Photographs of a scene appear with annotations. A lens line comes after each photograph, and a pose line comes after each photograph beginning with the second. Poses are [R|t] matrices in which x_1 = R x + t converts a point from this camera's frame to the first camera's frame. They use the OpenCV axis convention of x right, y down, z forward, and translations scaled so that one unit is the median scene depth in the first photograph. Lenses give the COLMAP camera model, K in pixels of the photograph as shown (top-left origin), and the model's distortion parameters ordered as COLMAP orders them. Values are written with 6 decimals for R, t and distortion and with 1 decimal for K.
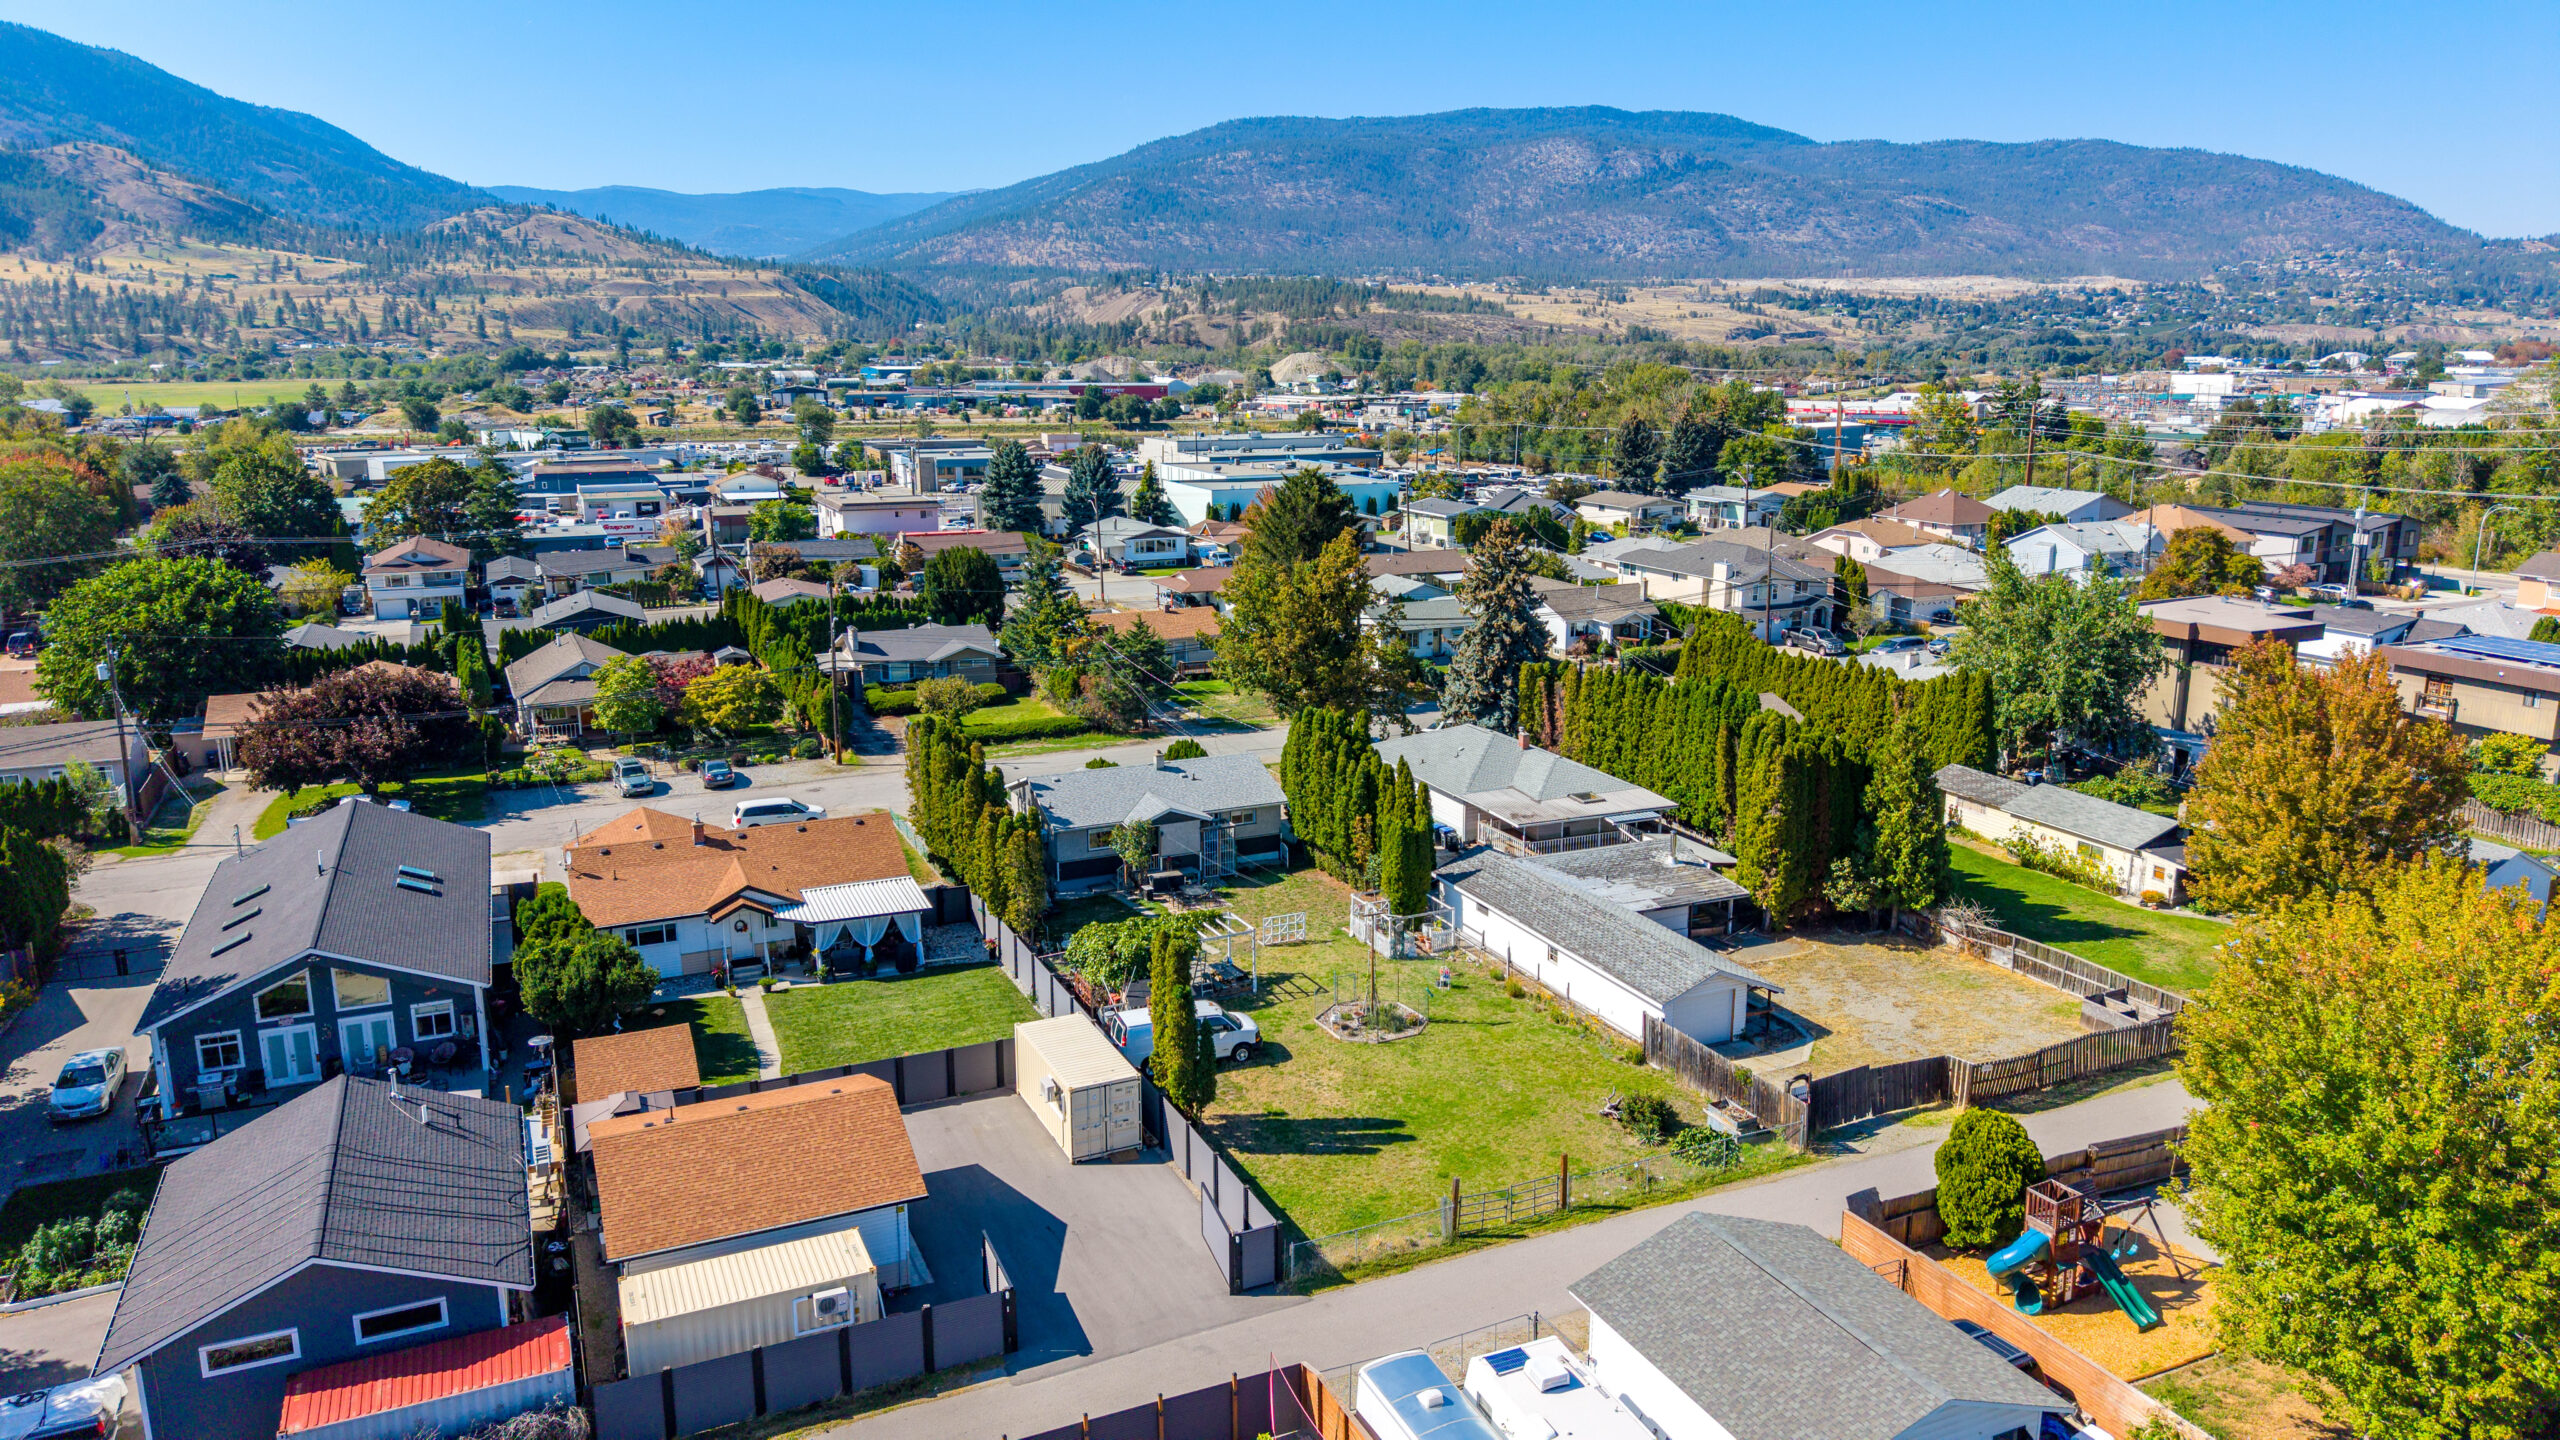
lens RADIAL K [[1742.2, 0, 1280.0], [0, 1742.2, 720.0], [0, 0, 1]] dist [0.021100, -0.049630]
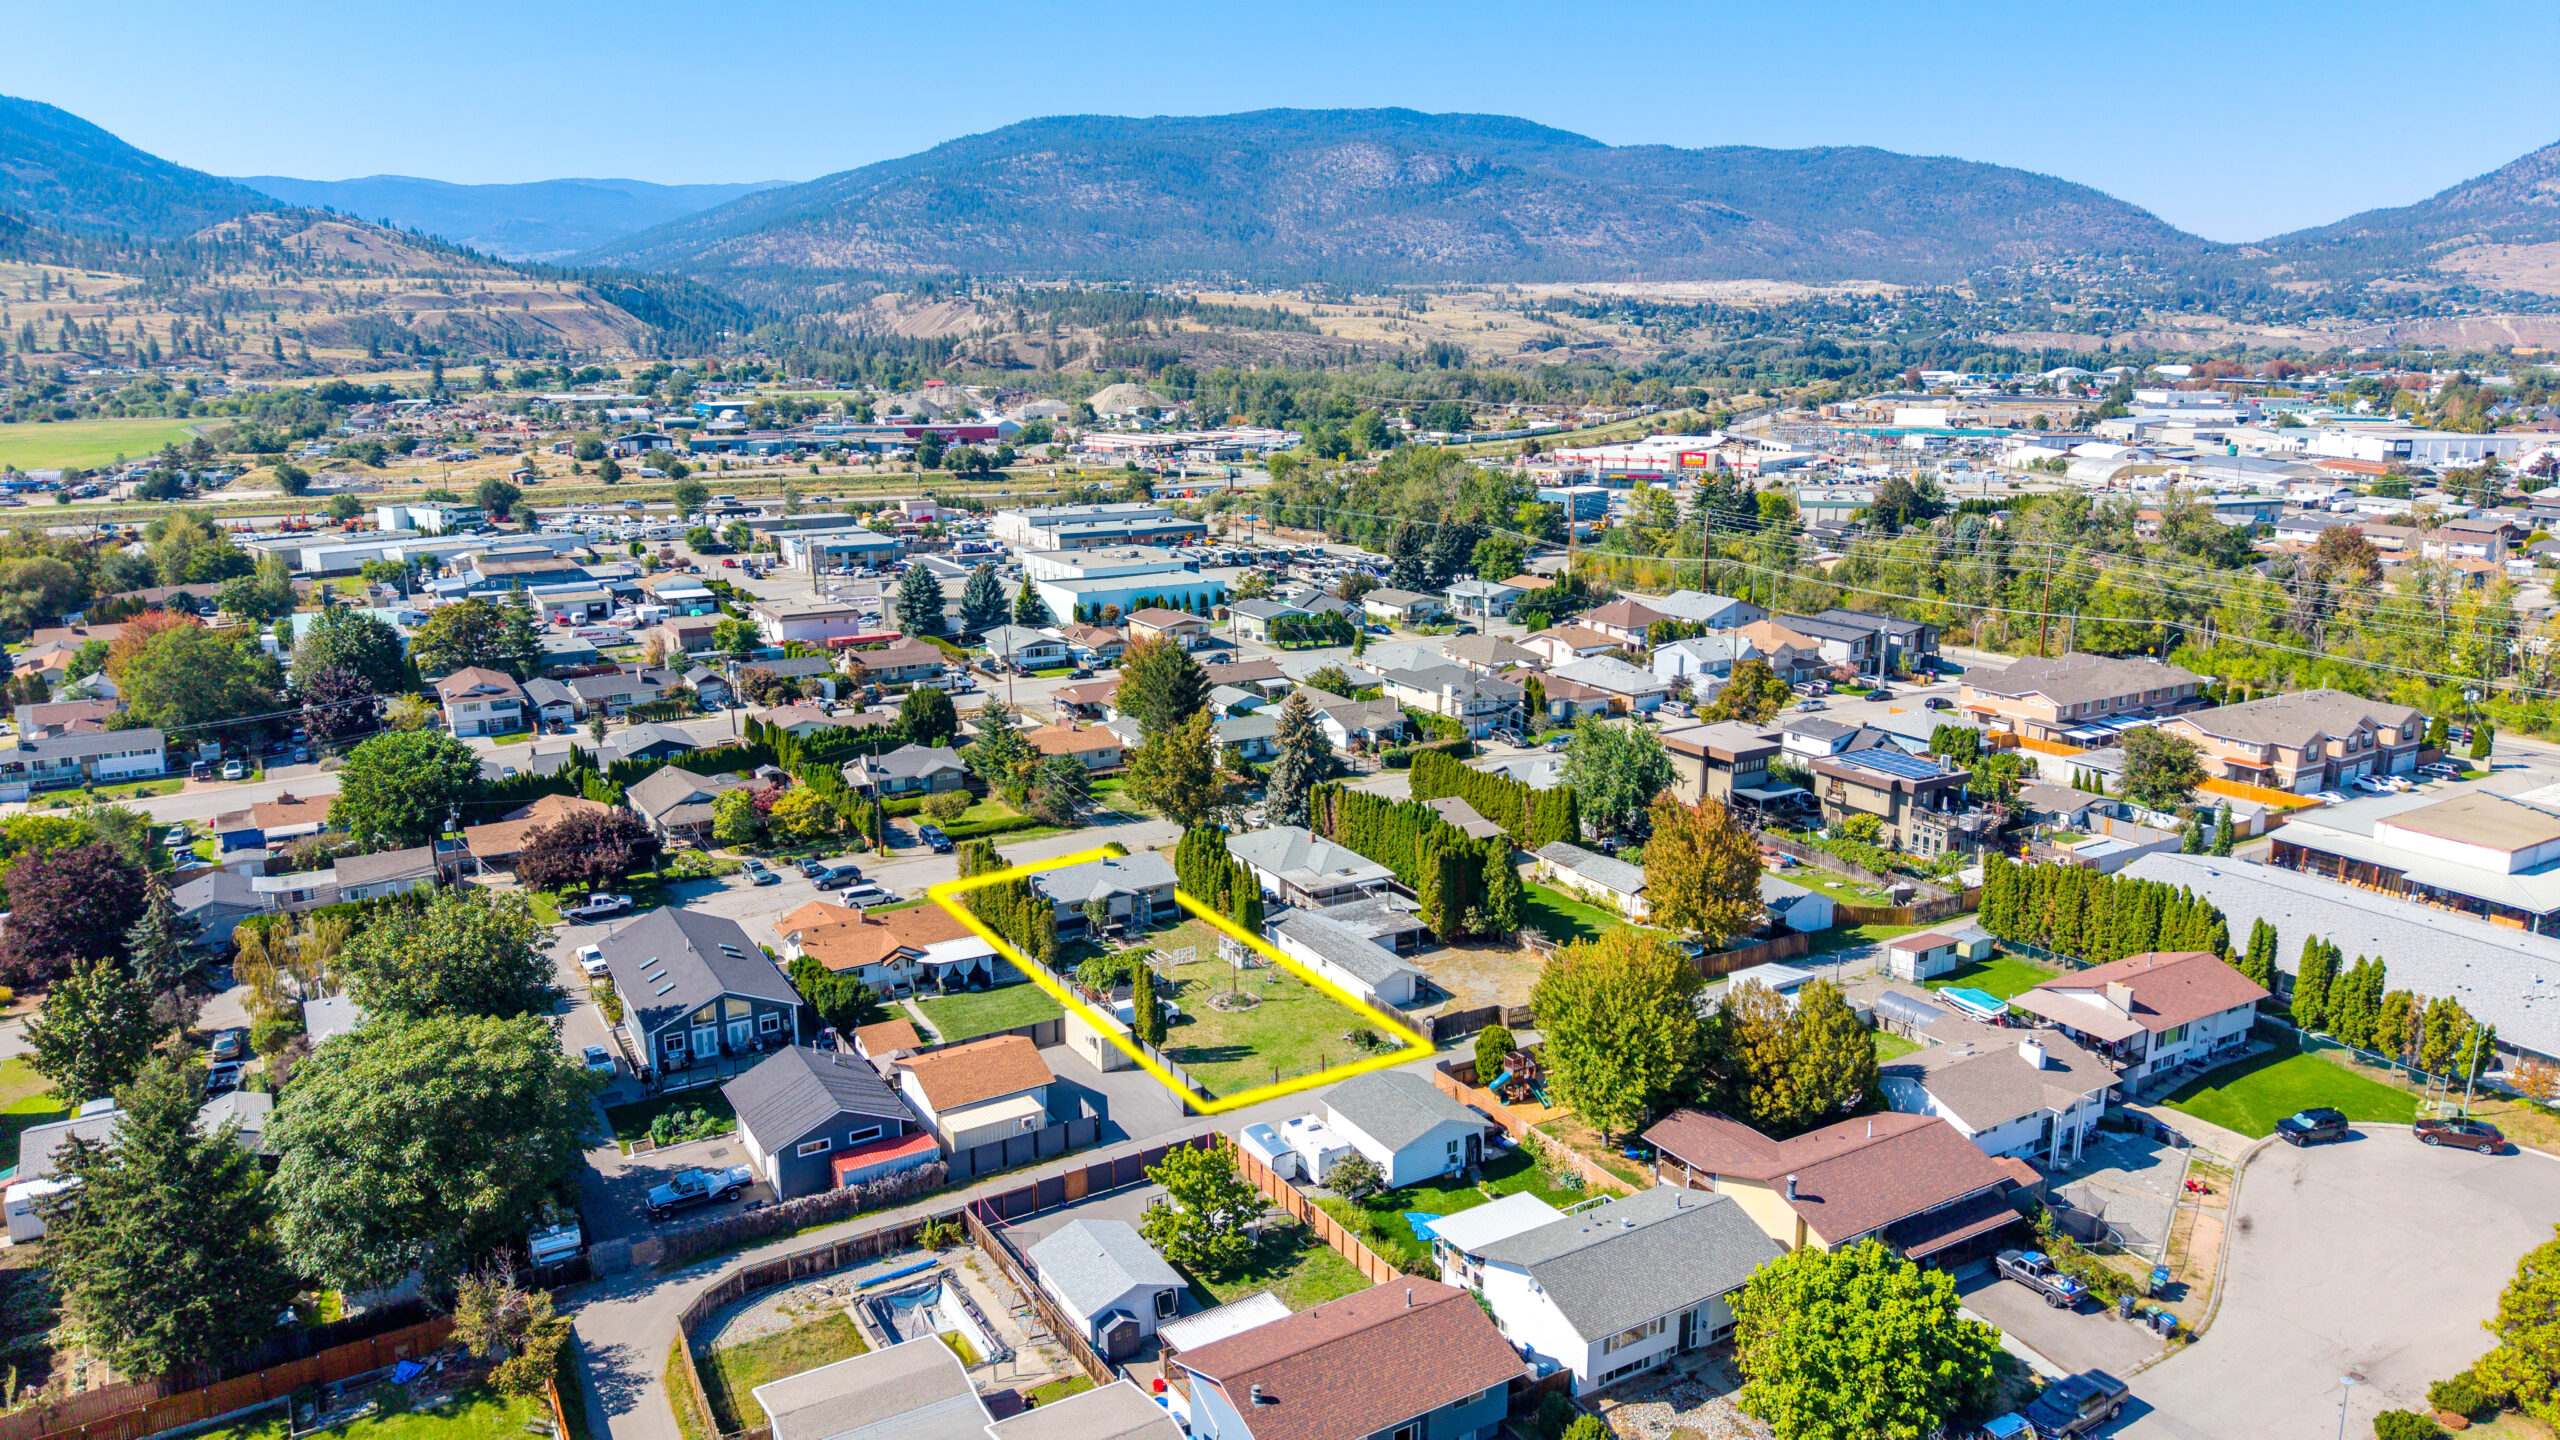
lens RADIAL K [[1742.2, 0, 1280.0], [0, 1742.2, 720.0], [0, 0, 1]] dist [0.021100, -0.049630]
pose [[0.994293, -0.029141, 0.102631, -0.025277], [0.028675, 0.999571, 0.006016, -0.044649], [-0.102762, -0.003039, 0.994701, -0.275739]]
